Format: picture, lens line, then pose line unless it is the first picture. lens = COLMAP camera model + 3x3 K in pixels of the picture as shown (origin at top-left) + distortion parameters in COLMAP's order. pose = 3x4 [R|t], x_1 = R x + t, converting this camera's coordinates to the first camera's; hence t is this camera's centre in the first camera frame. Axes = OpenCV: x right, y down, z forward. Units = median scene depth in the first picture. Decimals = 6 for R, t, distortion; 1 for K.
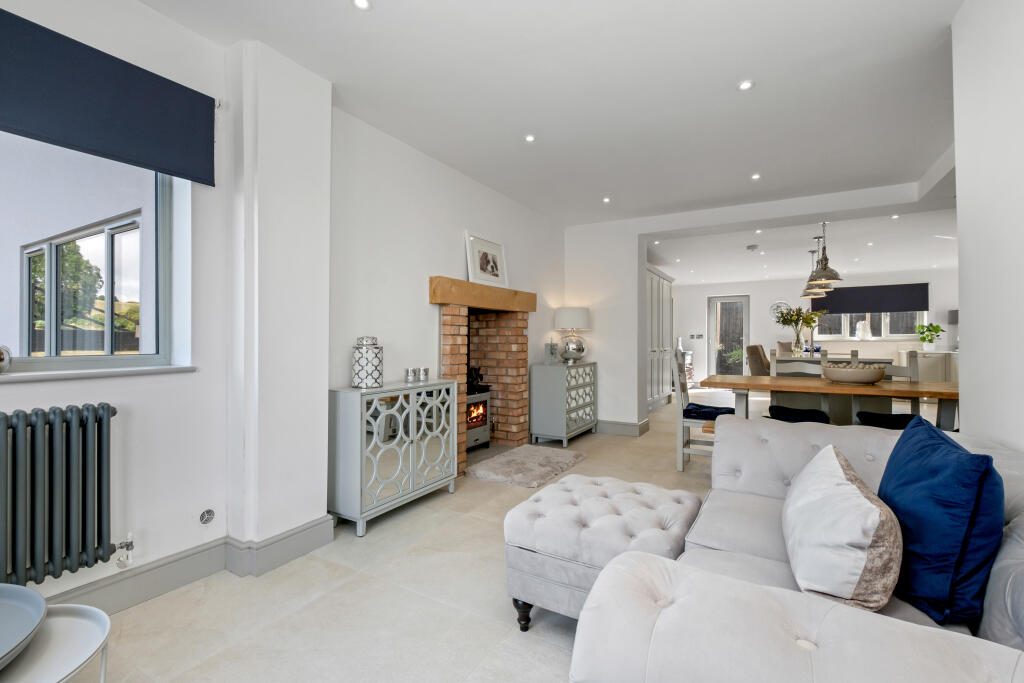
lens RADIAL K [[455.9, 0, 512.0], [0, 455.9, 341.5], [0, 0, 1]] dist [-0.000531, 0.000092]
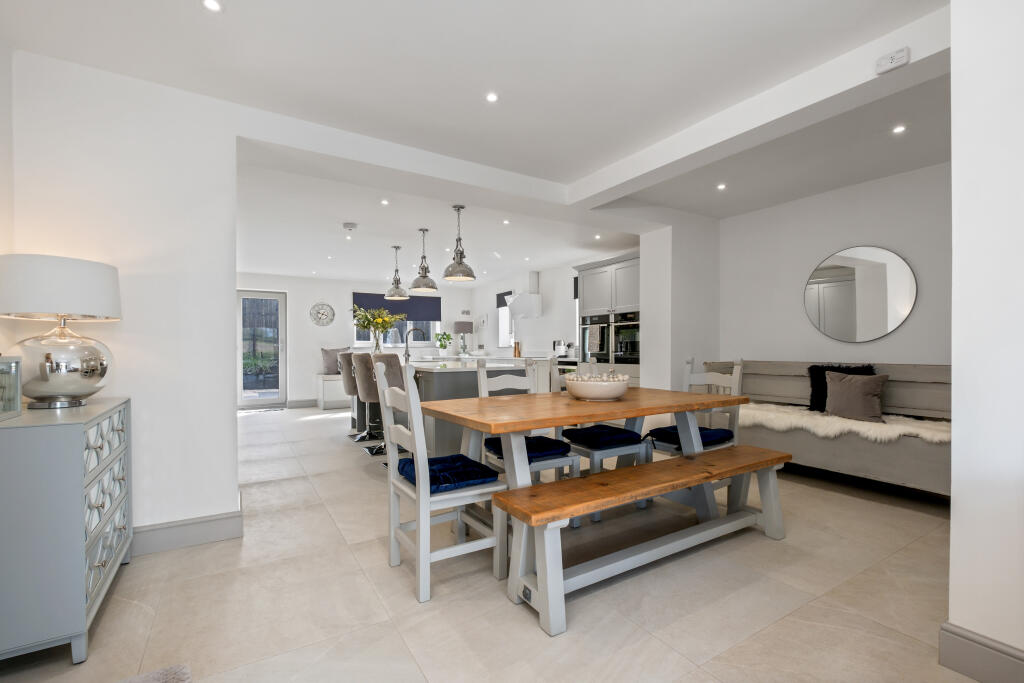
lens RADIAL K [[455.9, 0, 512.0], [0, 455.9, 341.5], [0, 0, 1]] dist [-0.000531, 0.000092]
pose [[0.463282, 0.008756, 0.886168, -0.030557], [0.005180, 0.999907, -0.012589, -0.000797], [-0.886196, 0.010423, 0.463193, 0.490410]]
